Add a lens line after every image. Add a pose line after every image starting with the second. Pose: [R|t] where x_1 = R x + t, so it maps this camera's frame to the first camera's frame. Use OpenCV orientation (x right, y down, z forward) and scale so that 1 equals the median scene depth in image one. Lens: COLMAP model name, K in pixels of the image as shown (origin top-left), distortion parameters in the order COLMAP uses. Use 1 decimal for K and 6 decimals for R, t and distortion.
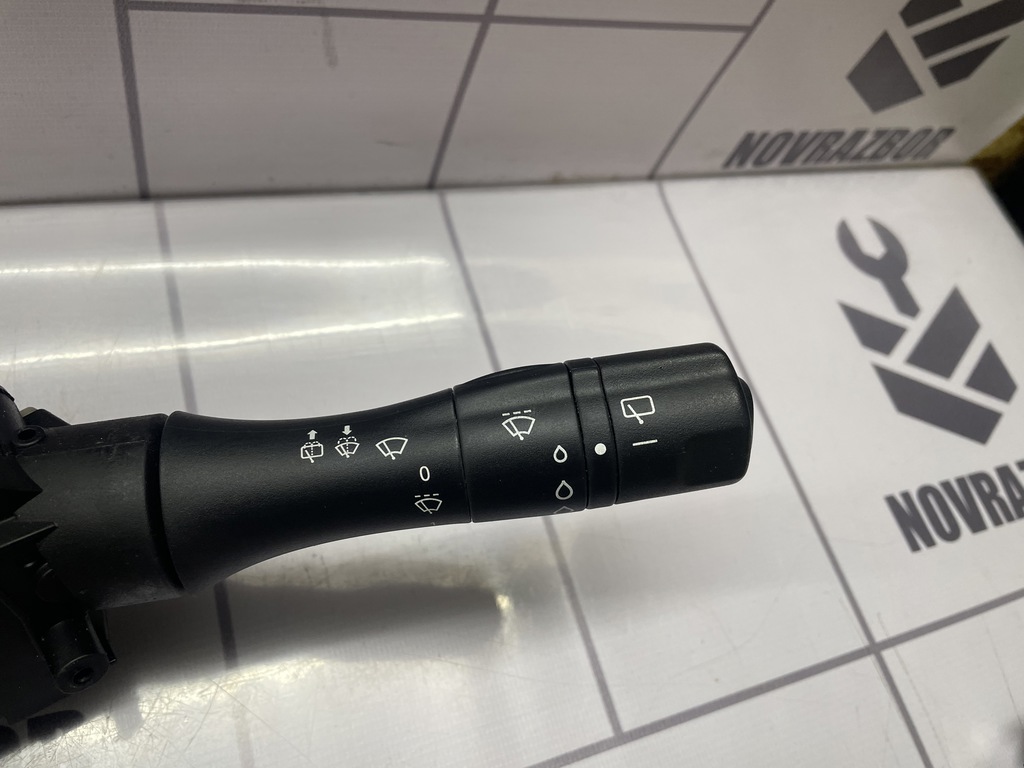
lens RADIAL K [[797.4, 0, 506.1], [0, 797.4, 387.8], [0, 0, 1]] dist [0.061049, -0.100180]
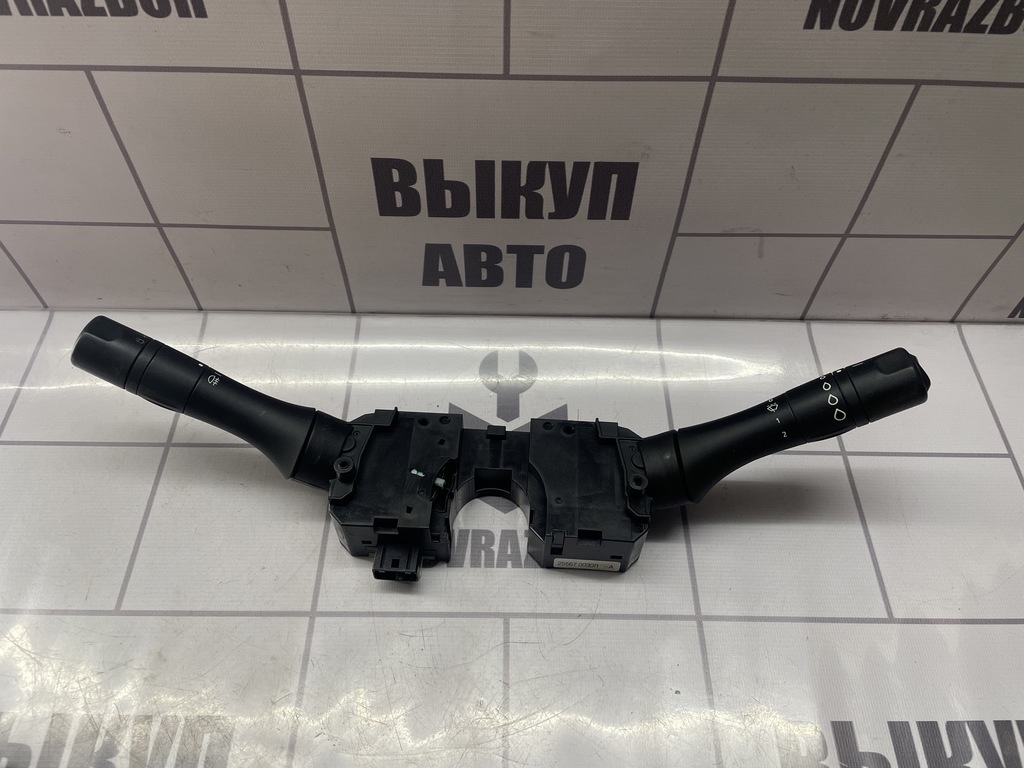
lens RADIAL K [[797.4, 0, 516.9], [0, 797.4, 378.6], [0, 0, 1]] dist [0.061049, -0.100180]
pose [[0.920008, 0.078247, -0.384008, 0.015104], [-0.144868, 0.978362, -0.147720, 0.224116], [0.364140, 0.191534, 0.911437, -0.794956]]
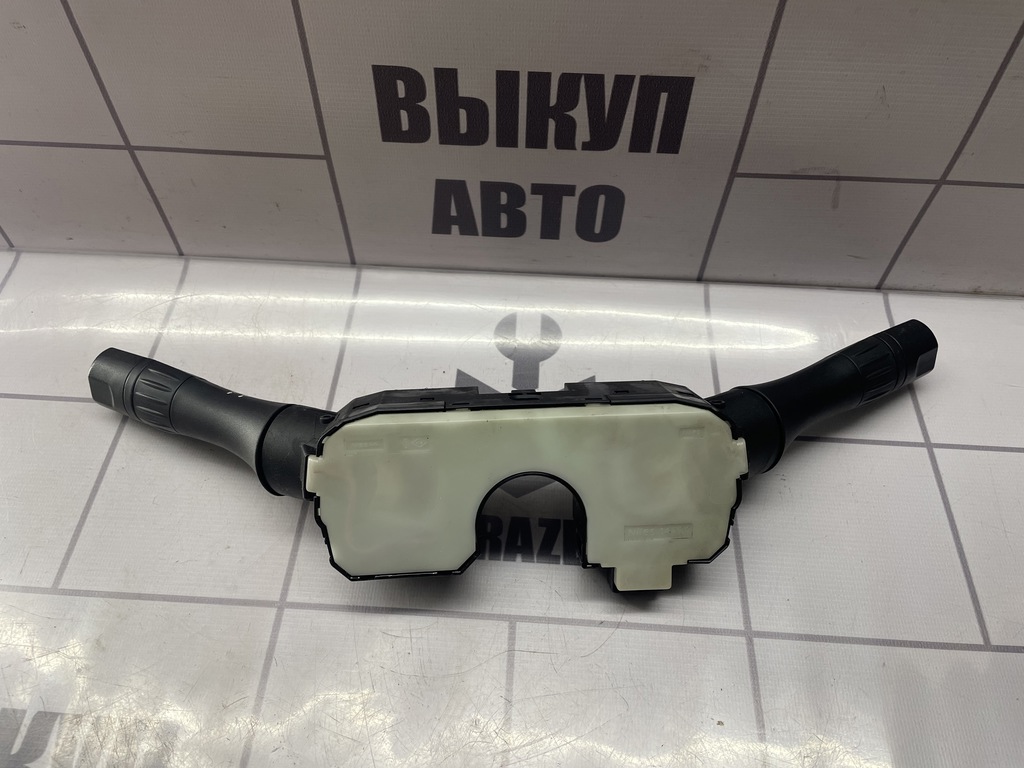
lens RADIAL K [[797.4, 0, 505.5], [0, 797.4, 391.1], [0, 0, 1]] dist [0.061049, -0.100180]
pose [[0.896729, 0.112139, -0.428138, -0.055224], [-0.188227, 0.972152, -0.139611, 0.268425], [0.400560, 0.205780, 0.892864, -0.558309]]
